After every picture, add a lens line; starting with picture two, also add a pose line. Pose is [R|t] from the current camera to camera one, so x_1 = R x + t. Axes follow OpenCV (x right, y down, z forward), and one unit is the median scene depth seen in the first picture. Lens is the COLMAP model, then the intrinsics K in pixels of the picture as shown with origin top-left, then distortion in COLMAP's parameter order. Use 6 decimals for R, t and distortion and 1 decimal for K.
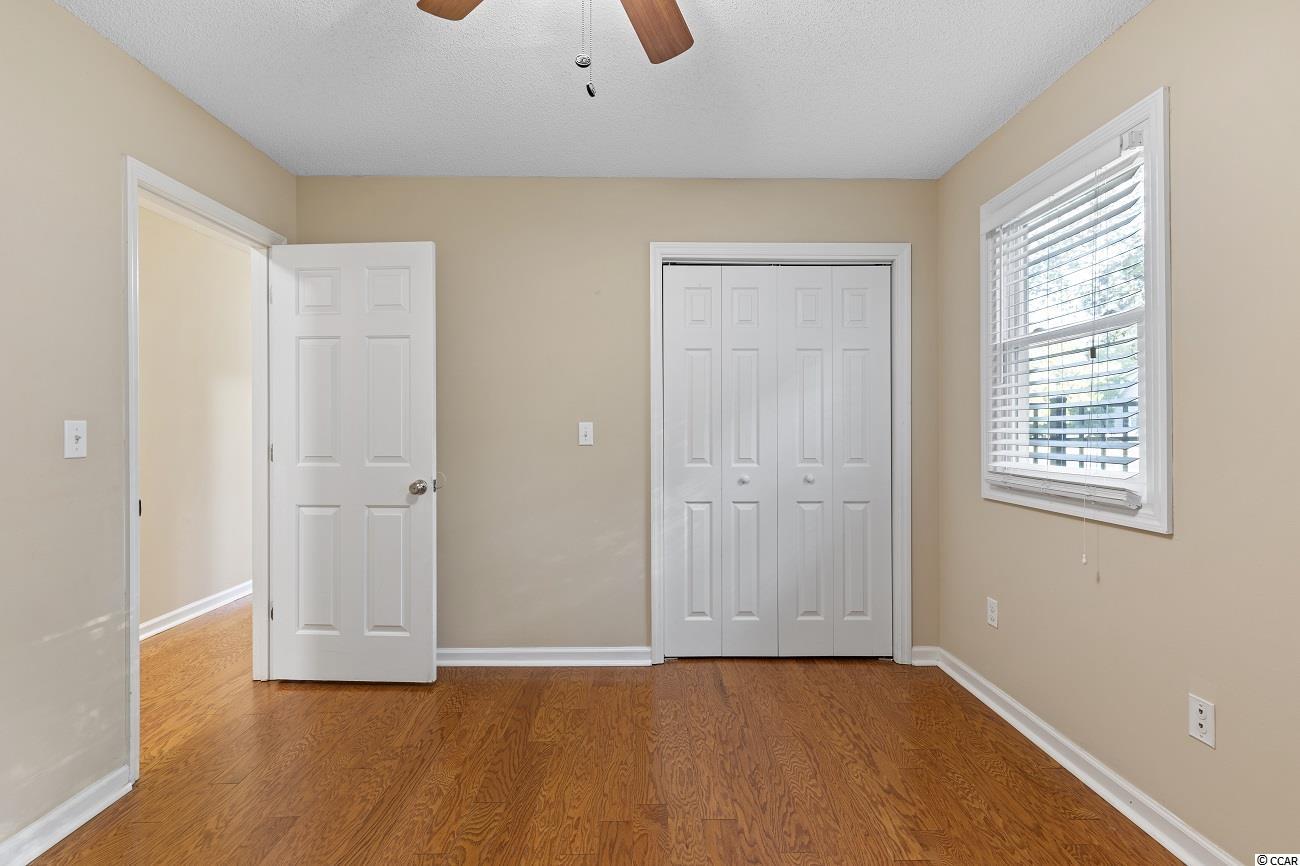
lens RADIAL K [[586.8, 0, 646.1], [0, 586.8, 430.9], [0, 0, 1]] dist [0.012014, -0.004520]
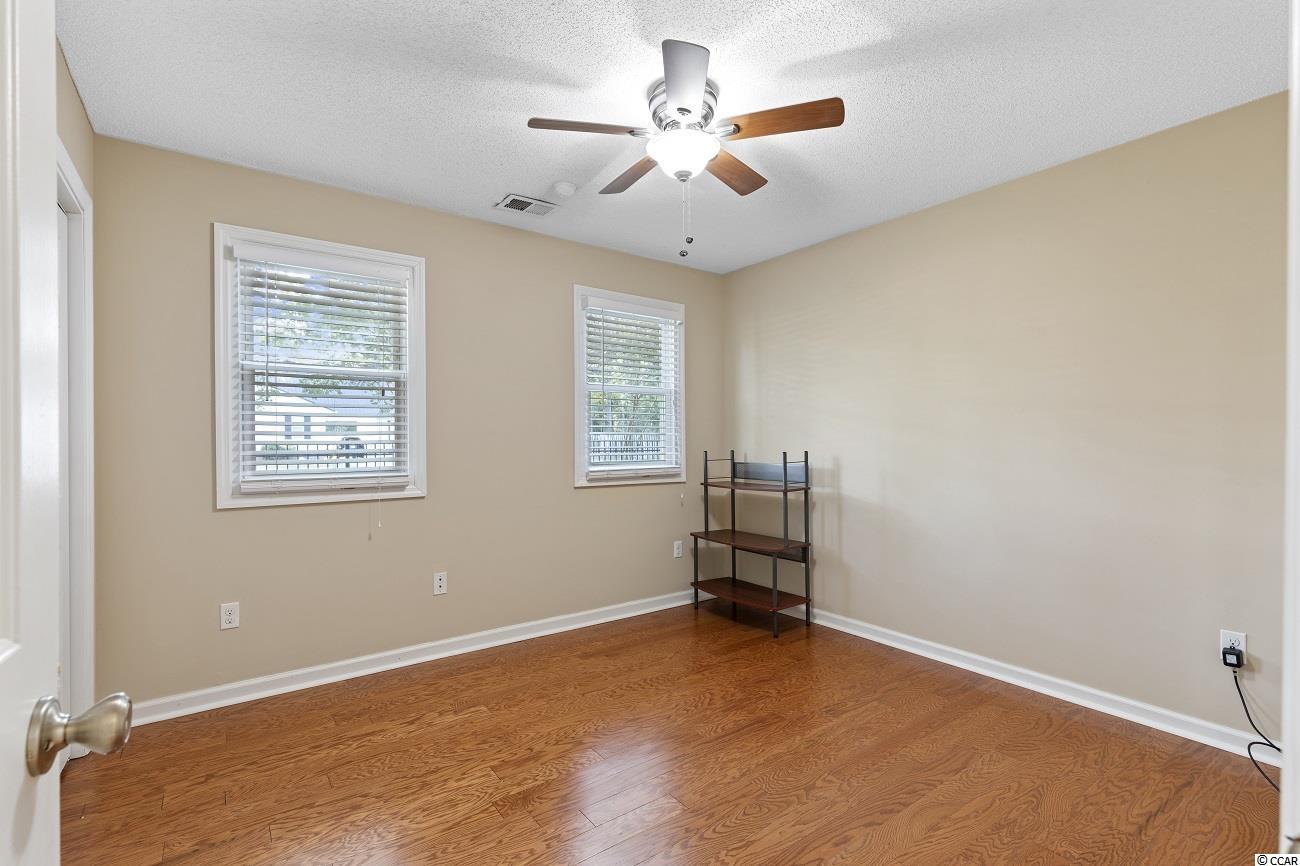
lens RADIAL K [[586.8, 0, 646.5], [0, 586.8, 437.2], [0, 0, 1]] dist [0.012014, -0.004520]
pose [[-0.581780, 0.010497, 0.813278, -0.916527], [0.008718, 0.999940, -0.006670, 0.003736], [-0.813299, 0.003209, -0.581836, 1.303986]]
